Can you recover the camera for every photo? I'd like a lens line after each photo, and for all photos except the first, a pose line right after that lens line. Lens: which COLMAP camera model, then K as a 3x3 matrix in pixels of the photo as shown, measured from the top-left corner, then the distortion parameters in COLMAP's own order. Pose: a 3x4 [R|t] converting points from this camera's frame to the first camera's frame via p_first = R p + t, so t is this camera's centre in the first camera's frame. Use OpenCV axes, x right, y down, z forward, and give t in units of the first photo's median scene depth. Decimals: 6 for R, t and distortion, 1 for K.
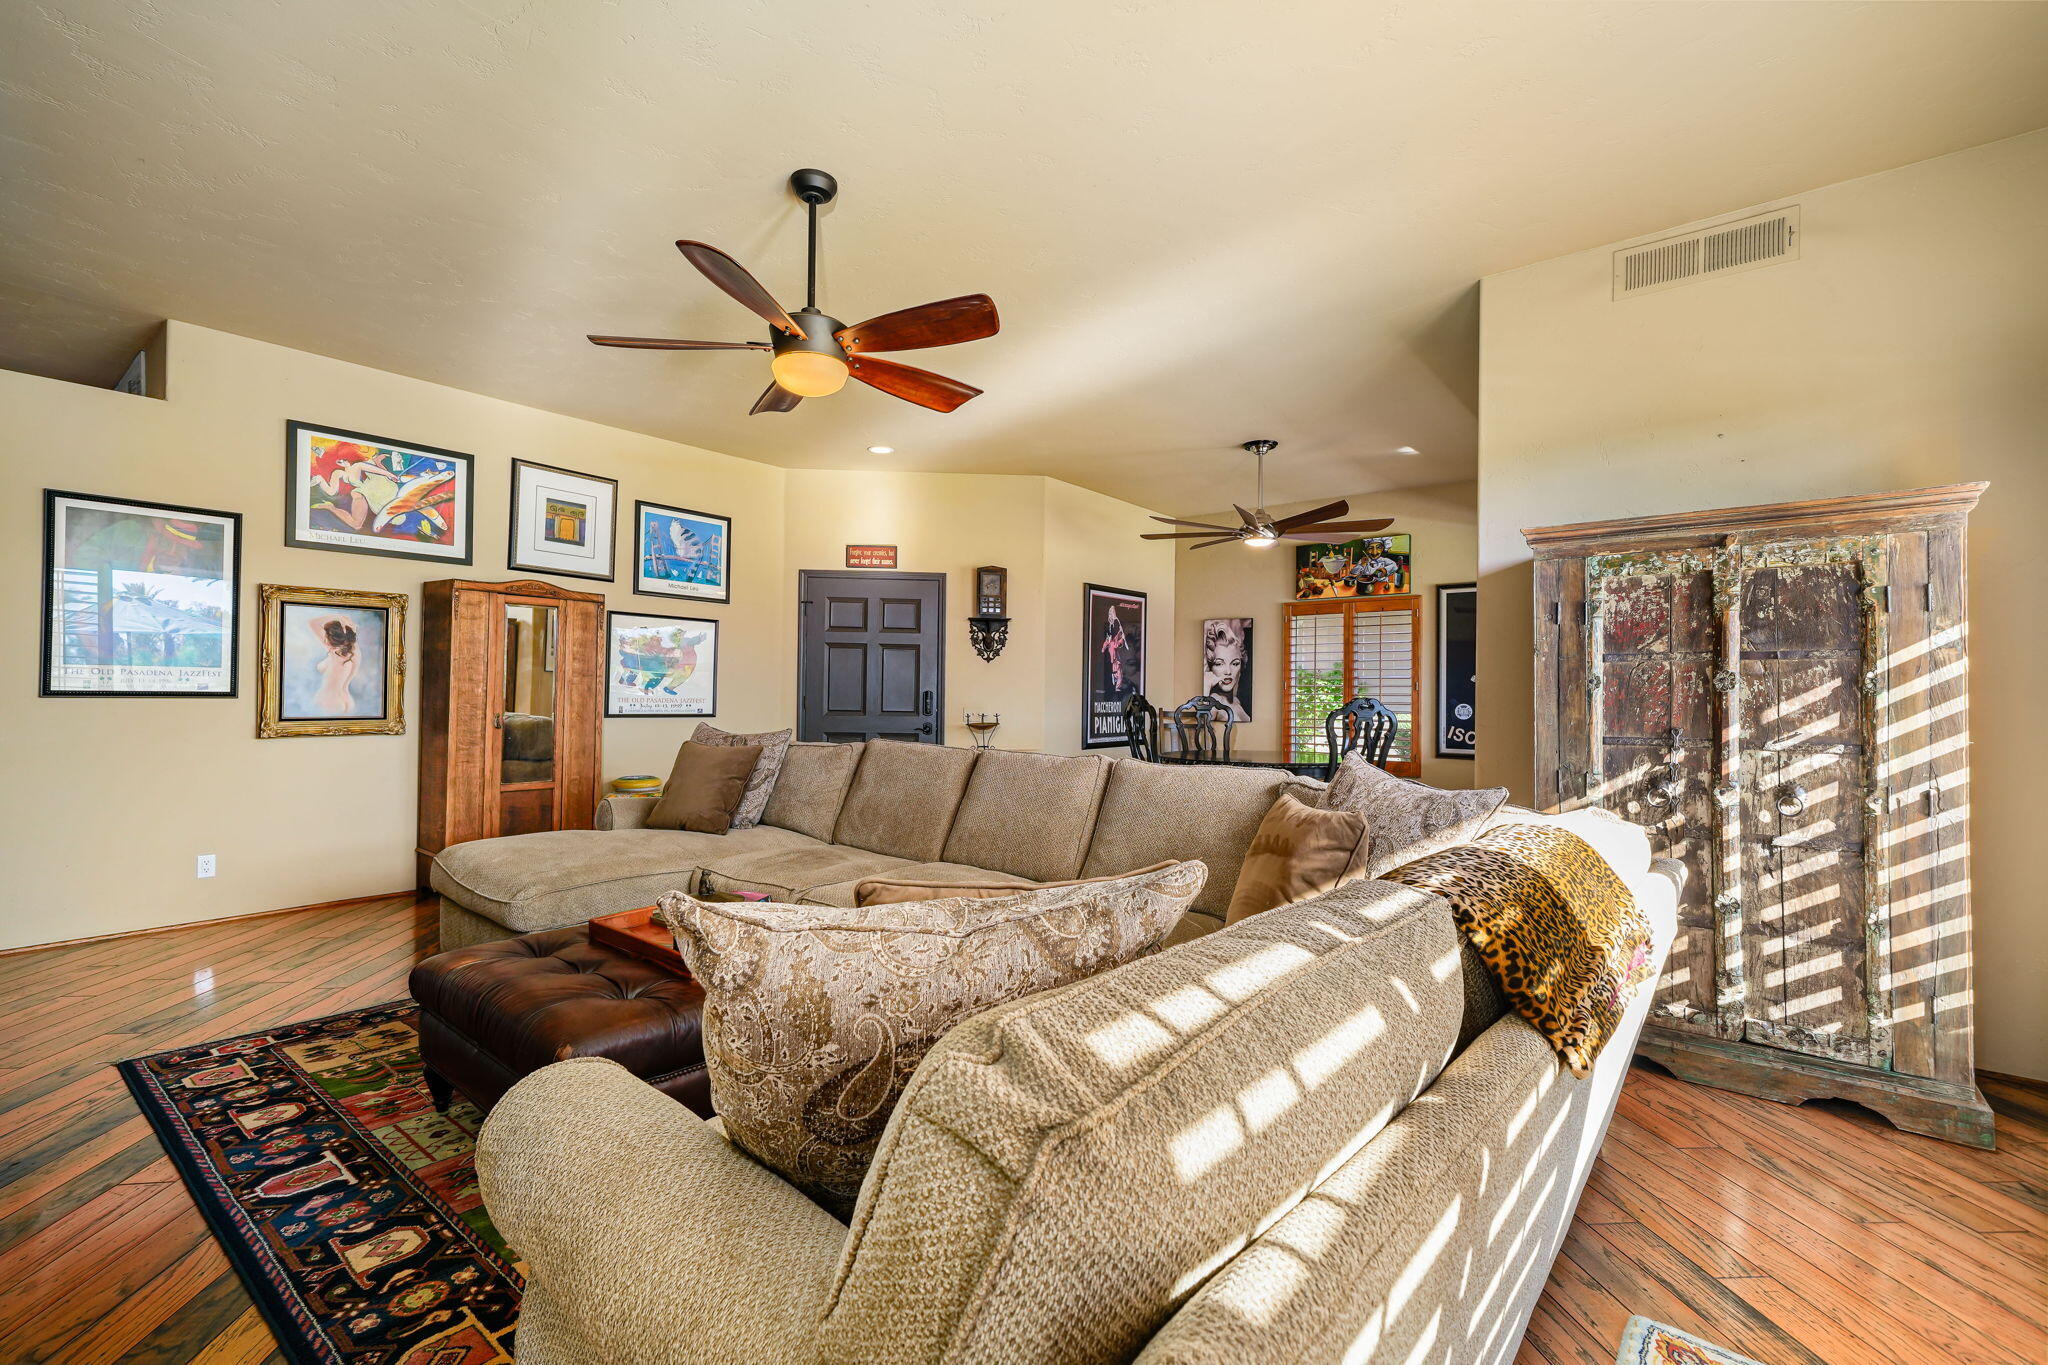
lens RADIAL K [[943.1, 0, 1026.2], [0, 943.1, 683.0], [0, 0, 1]] dist [0.008074, 0.002571]
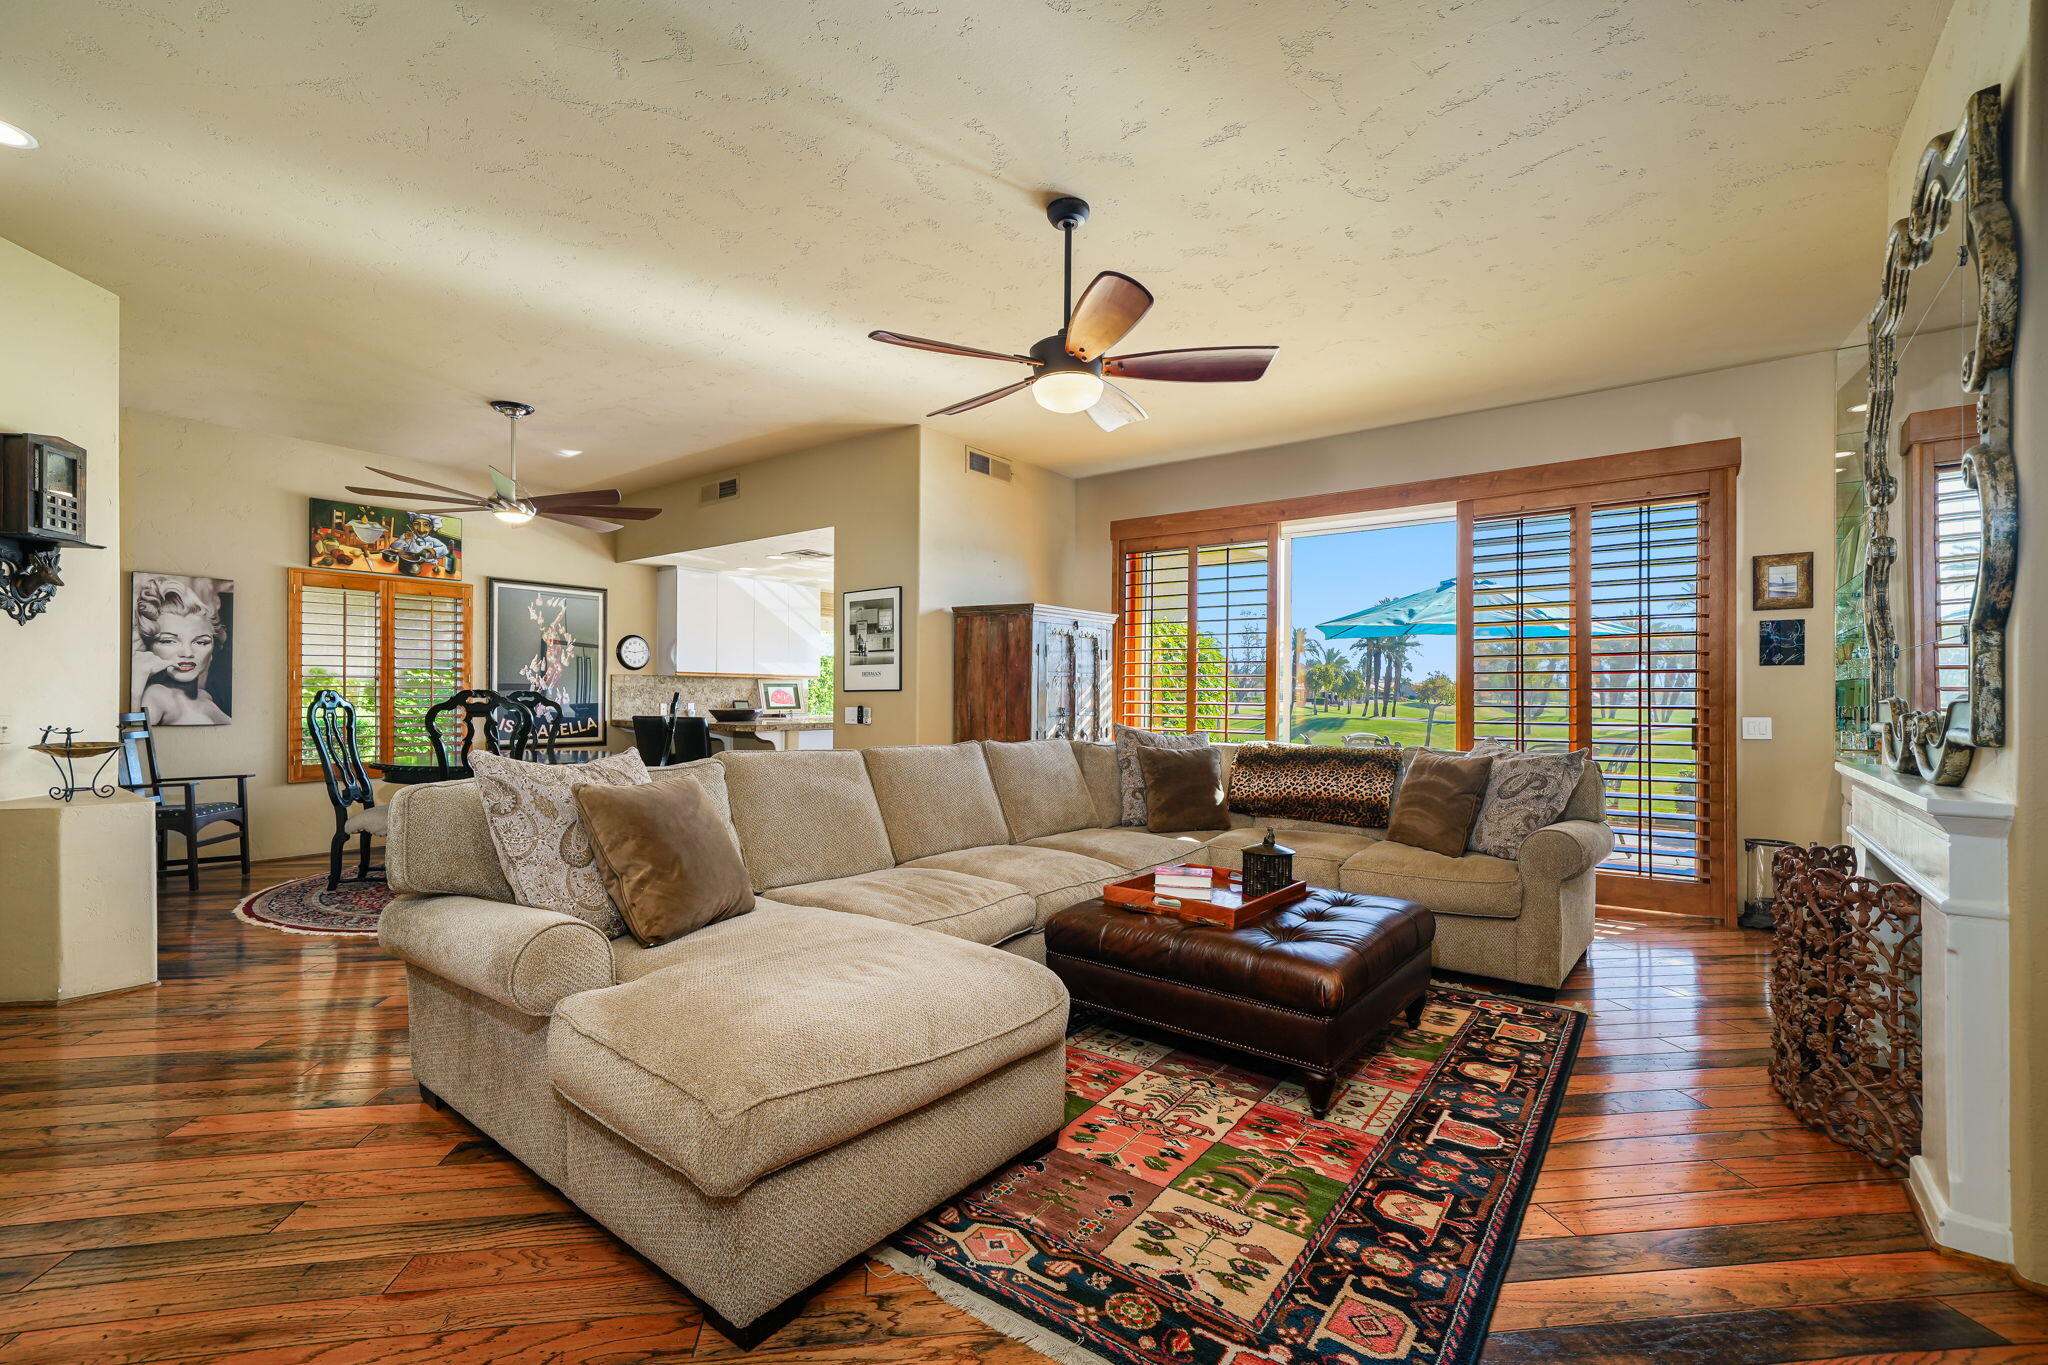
lens RADIAL K [[892.2, 0, 1033.7], [0, 892.2, 692.8], [0, 0, 1]] dist [0.004858, 0.003269]
pose [[-0.063015, -0.008276, 0.997978, -1.330429], [-0.018994, 0.999794, 0.007092, 0.001754], [-0.997832, -0.018509, -0.063160, 1.187612]]
